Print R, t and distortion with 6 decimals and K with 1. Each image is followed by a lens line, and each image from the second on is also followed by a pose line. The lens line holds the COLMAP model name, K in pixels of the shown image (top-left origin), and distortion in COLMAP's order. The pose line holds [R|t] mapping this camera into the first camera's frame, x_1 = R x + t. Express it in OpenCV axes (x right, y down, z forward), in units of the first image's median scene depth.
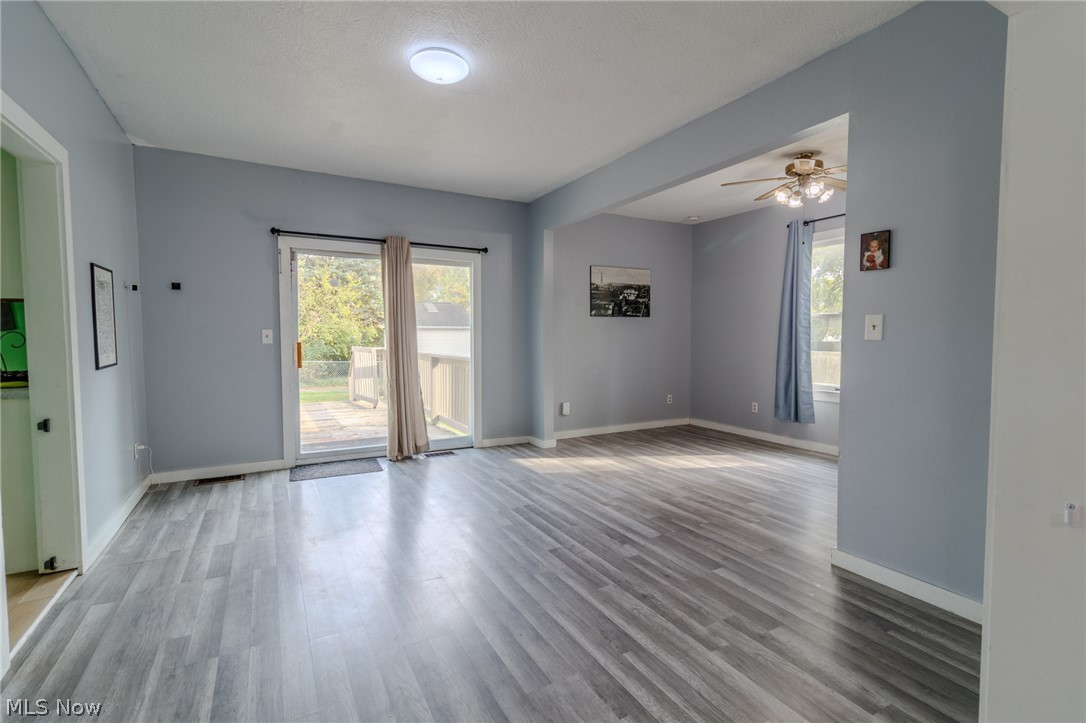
lens RADIAL K [[497.8, 0, 549.7], [0, 497.8, 356.2], [0, 0, 1]] dist [0.004864, 0.000647]
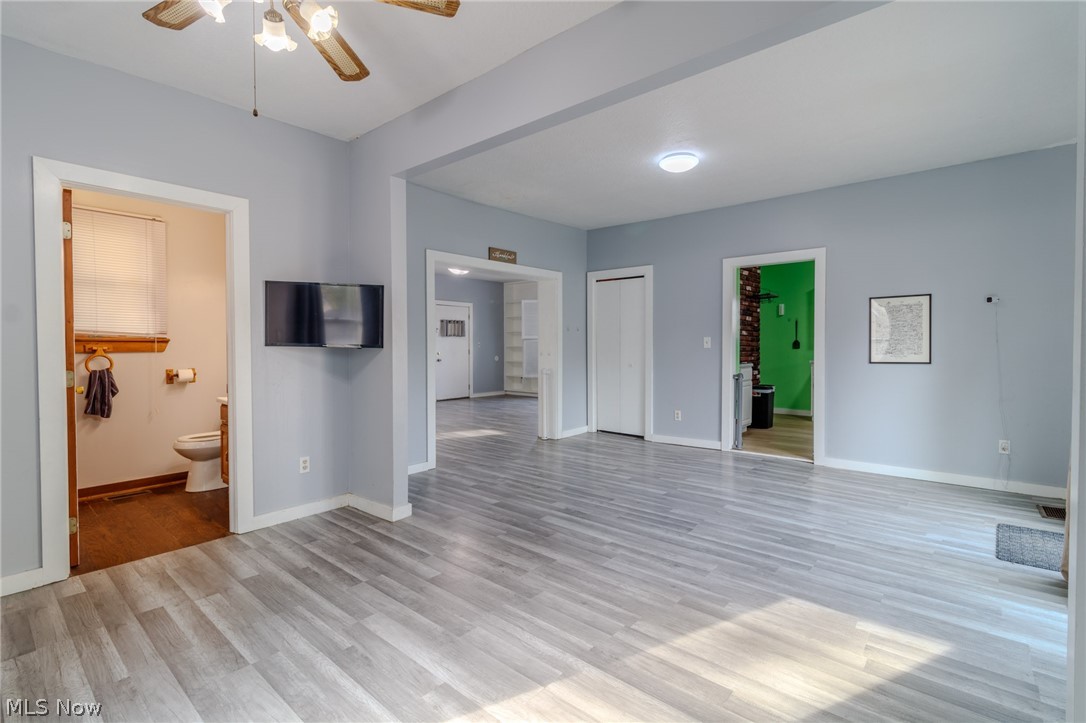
lens RADIAL K [[497.8, 0, 549.7], [0, 497.8, 356.2], [0, 0, 1]] dist [0.004864, 0.000647]
pose [[-0.936322, 0.009313, -0.351018, 0.523201], [-0.014043, 0.997855, 0.063933, -0.070348], [0.350861, 0.064792, -0.934183, 1.788938]]
